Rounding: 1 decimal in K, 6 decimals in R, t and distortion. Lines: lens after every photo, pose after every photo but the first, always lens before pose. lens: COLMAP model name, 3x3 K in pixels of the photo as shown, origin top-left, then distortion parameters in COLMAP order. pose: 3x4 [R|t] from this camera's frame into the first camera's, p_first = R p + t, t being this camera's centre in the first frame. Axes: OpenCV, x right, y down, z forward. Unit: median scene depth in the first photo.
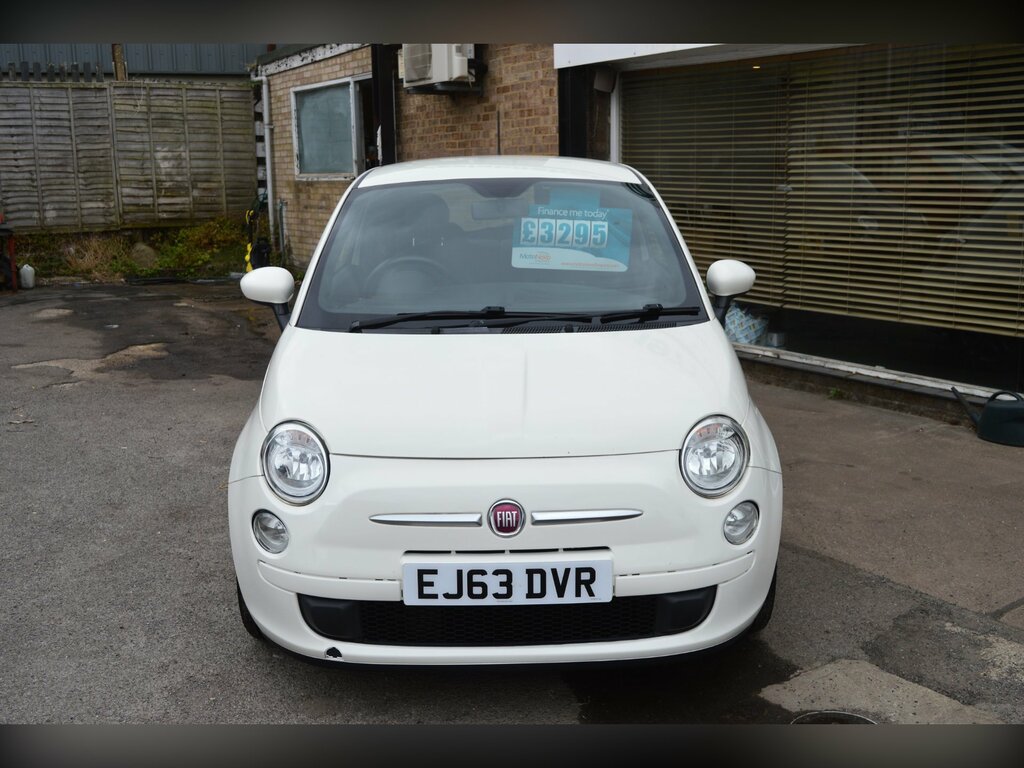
lens RADIAL K [[1022.0, 0, 512.9], [0, 1022.0, 380.9], [0, 0, 1]] dist [-0.056990, 0.000000]
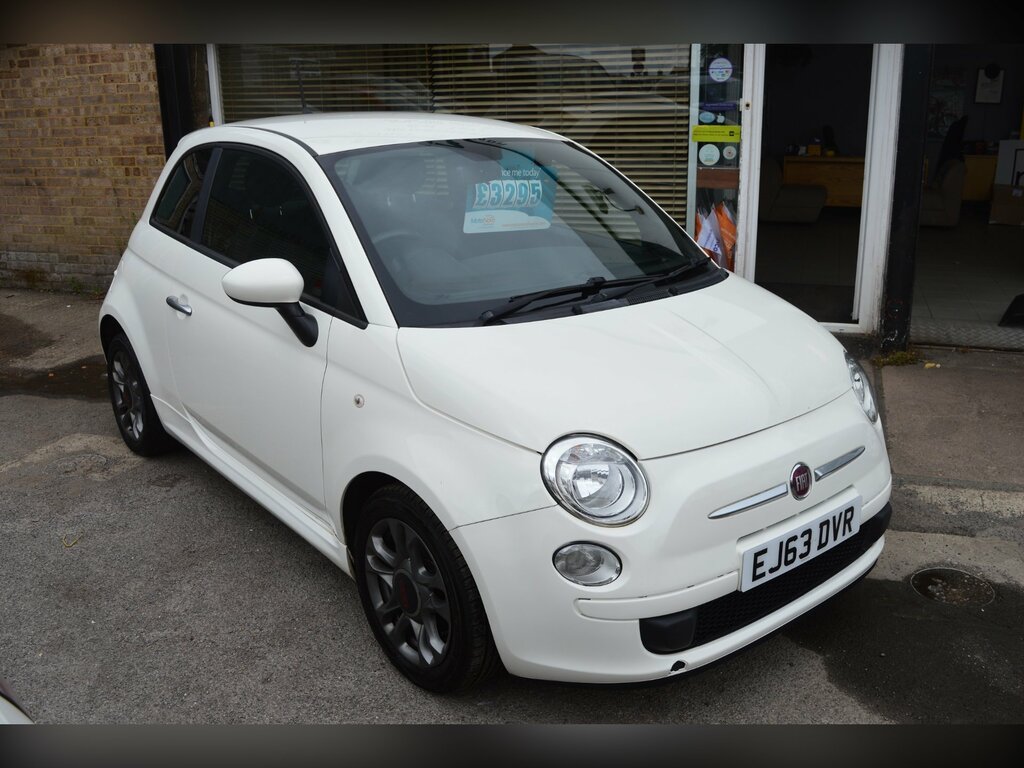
lens RADIAL K [[941.4, 0, 517.9], [0, 941.4, 384.4], [0, 0, 1]] dist [-0.061561, 0.000000]
pose [[0.790910, -0.178314, 0.585377, -0.502537], [0.129863, 0.983723, 0.124196, -0.076176], [-0.597994, -0.022209, 0.801193, 0.271037]]
